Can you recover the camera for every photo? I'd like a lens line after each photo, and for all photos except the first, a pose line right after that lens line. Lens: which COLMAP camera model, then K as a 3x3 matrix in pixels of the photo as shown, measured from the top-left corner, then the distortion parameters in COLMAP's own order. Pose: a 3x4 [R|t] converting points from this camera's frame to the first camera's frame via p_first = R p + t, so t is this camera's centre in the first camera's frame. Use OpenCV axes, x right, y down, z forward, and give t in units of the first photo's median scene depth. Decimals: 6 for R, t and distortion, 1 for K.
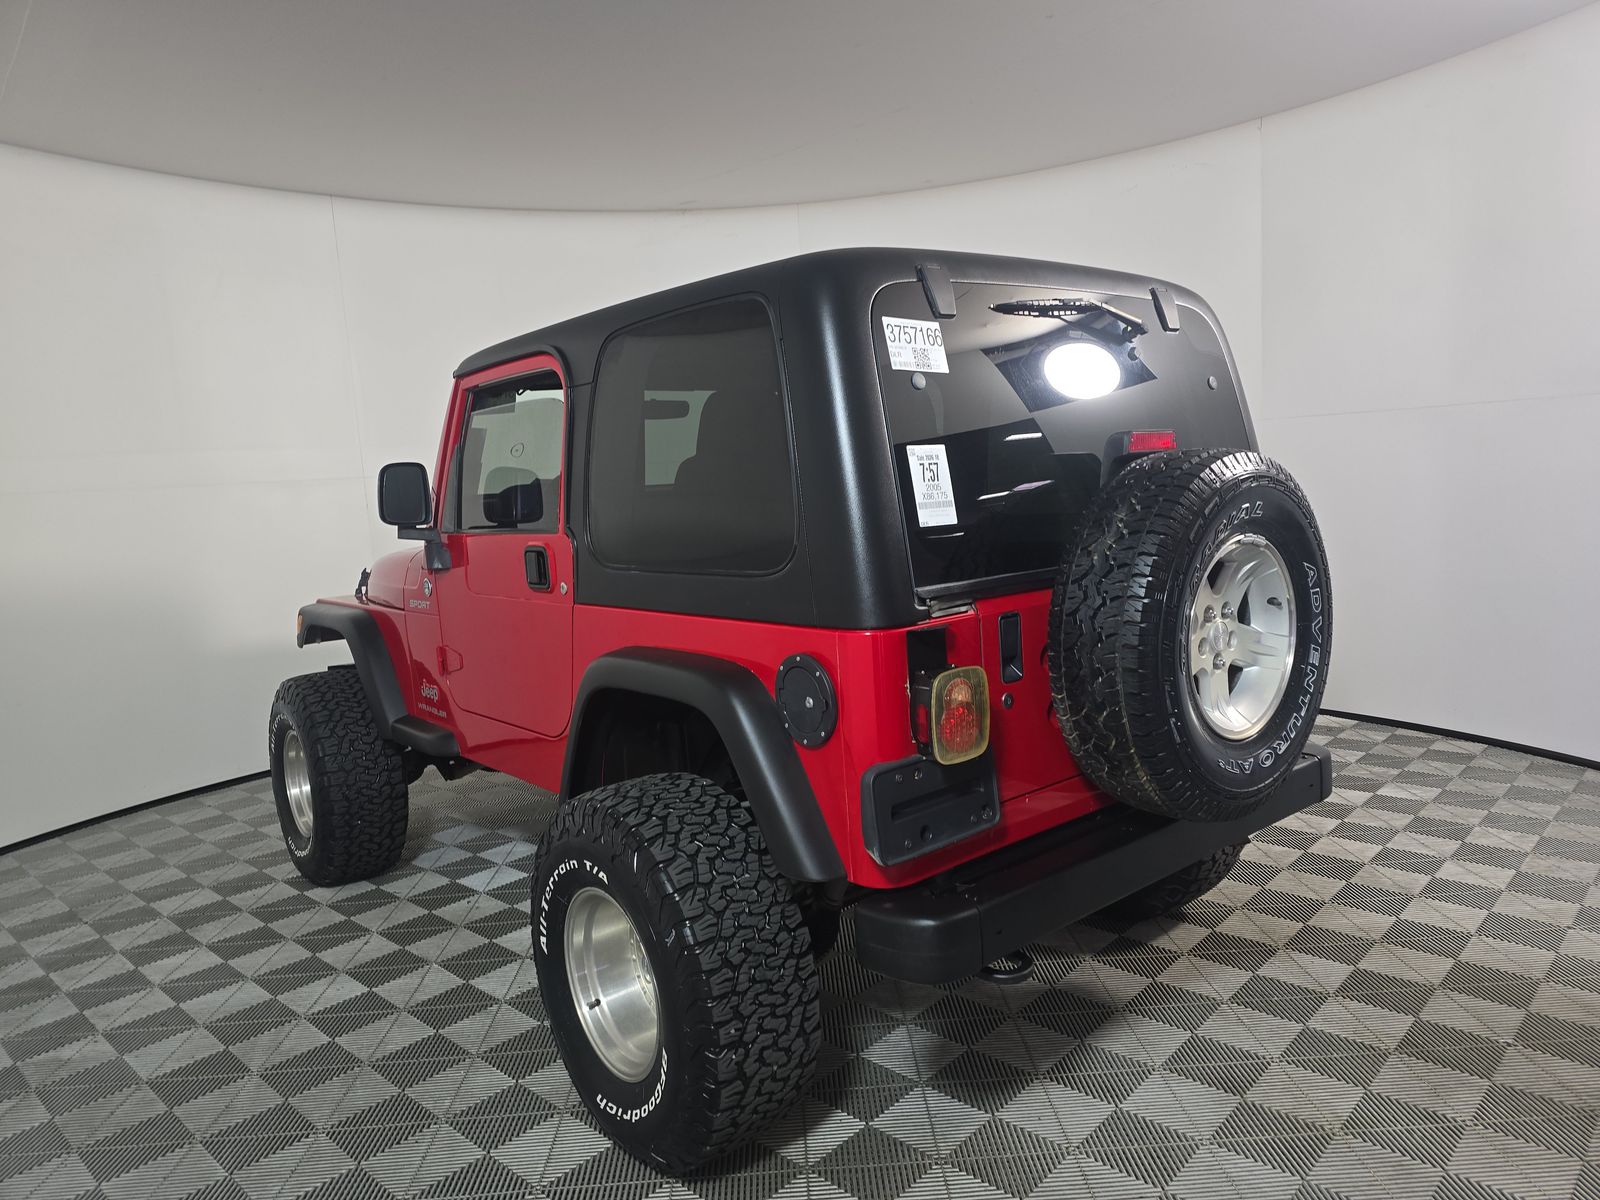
lens RADIAL K [[1082.5, 0, 791.5], [0, 1082.5, 600.0], [0, 0, 1]] dist [0.027877, -0.001748]
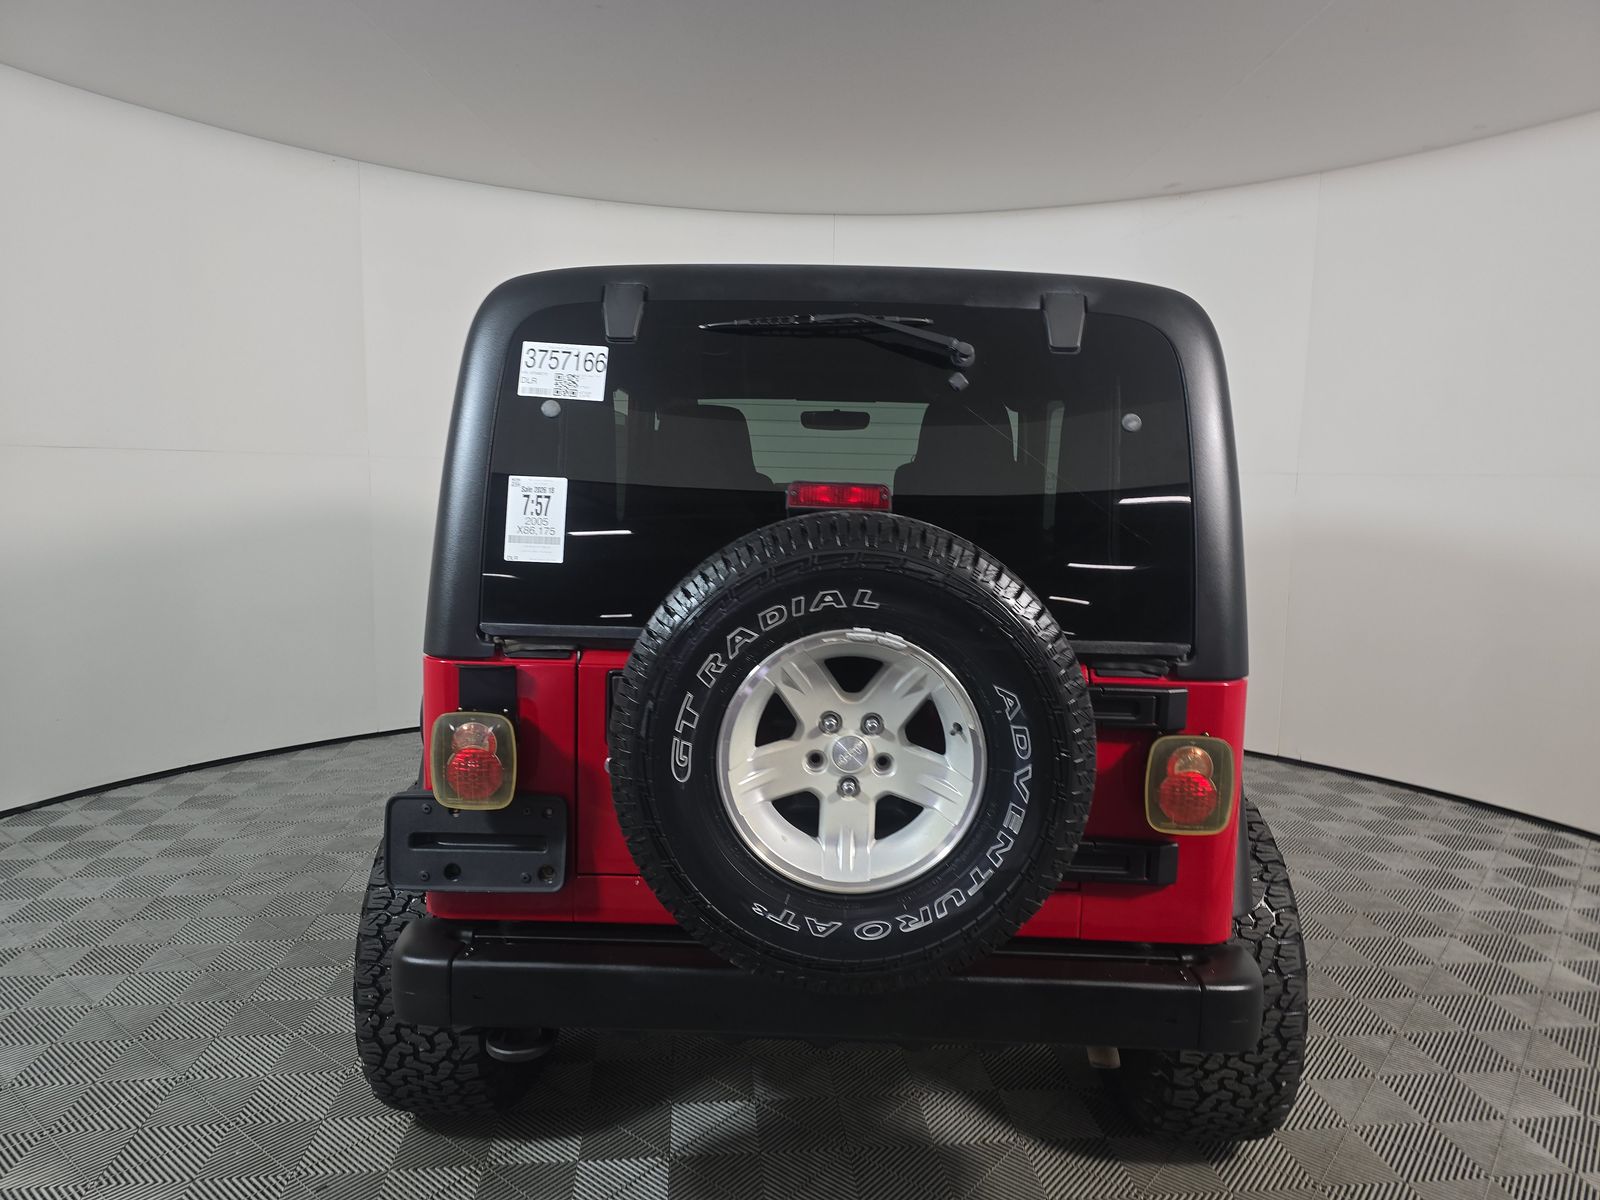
lens RADIAL K [[1082.5, 0, 794.2], [0, 1082.5, 598.7], [0, 0, 1]] dist [0.027877, -0.001748]
pose [[0.756385, 0.151441, -0.636355, 0.895722], [-0.147122, 0.987292, 0.060085, -0.124474], [0.637367, 0.048175, 0.769053, 0.406735]]
